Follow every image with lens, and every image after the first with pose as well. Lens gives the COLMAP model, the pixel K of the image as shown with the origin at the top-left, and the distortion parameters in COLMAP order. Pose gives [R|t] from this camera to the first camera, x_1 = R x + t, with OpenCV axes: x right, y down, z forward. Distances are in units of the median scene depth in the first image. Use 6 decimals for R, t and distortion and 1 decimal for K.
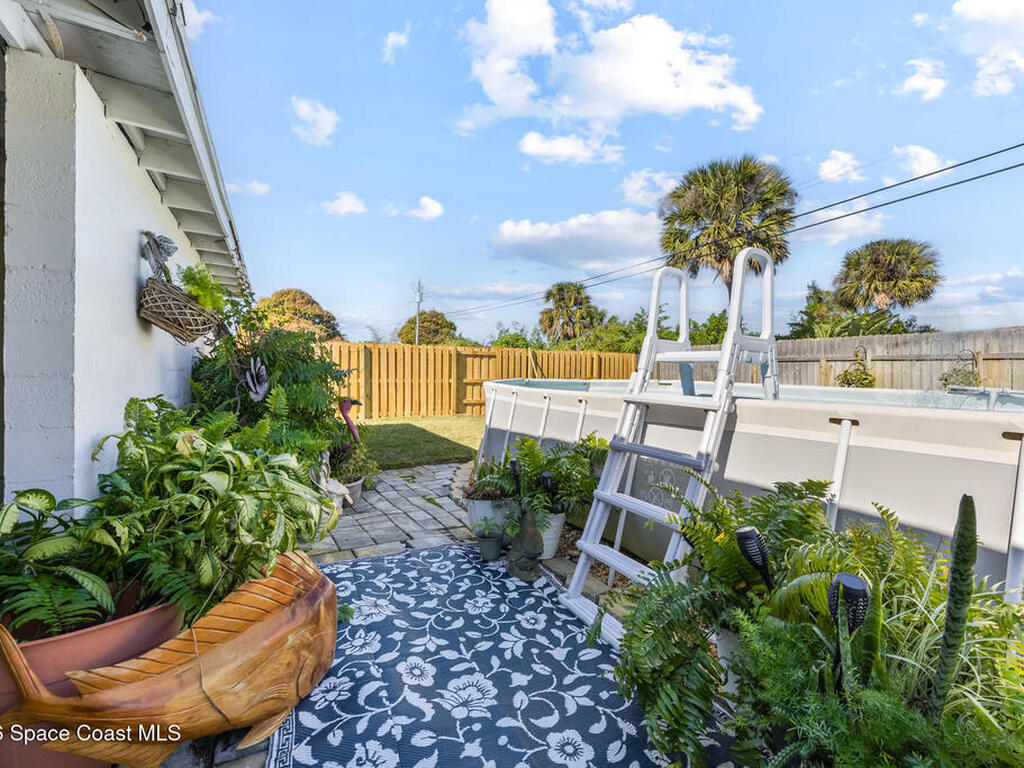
lens RADIAL K [[441.2, 0, 506.0], [0, 441.2, 381.3], [0, 0, 1]] dist [-0.000644, 0.000133]
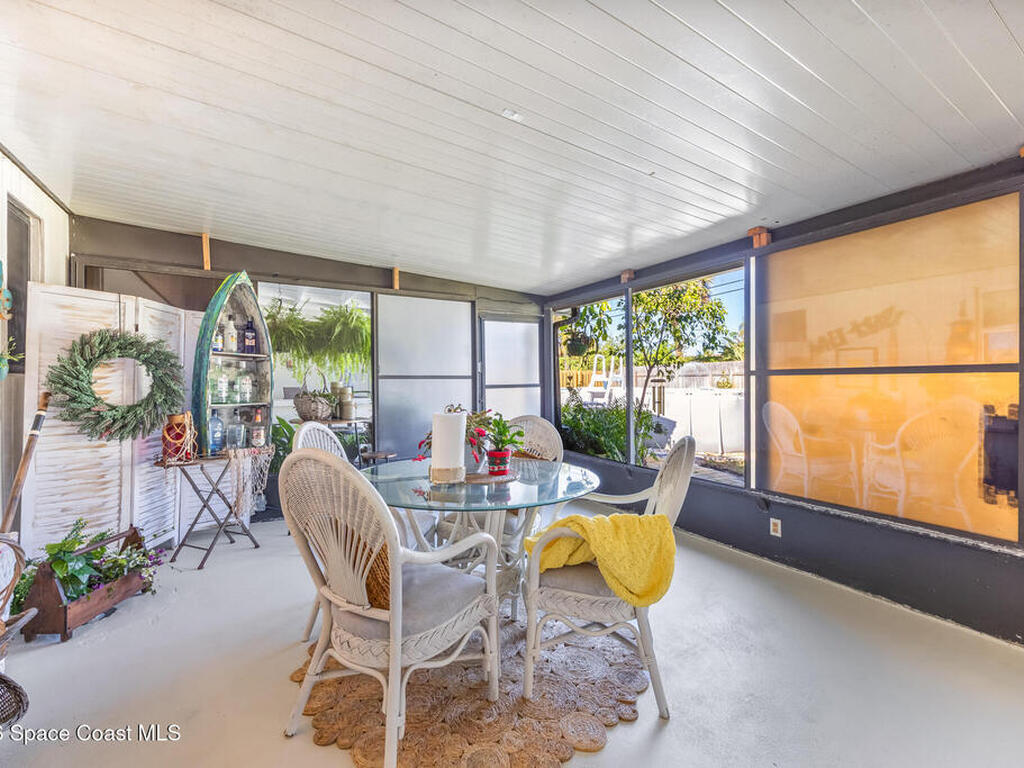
lens RADIAL K [[441.2, 0, 506.0], [0, 441.2, 381.3], [0, 0, 1]] dist [-0.000644, 0.000133]
pose [[0.999309, -0.008885, 0.036100, -0.513977], [0.009712, 0.999693, -0.022794, 0.028297], [-0.035887, 0.023129, 0.999088, -2.478226]]
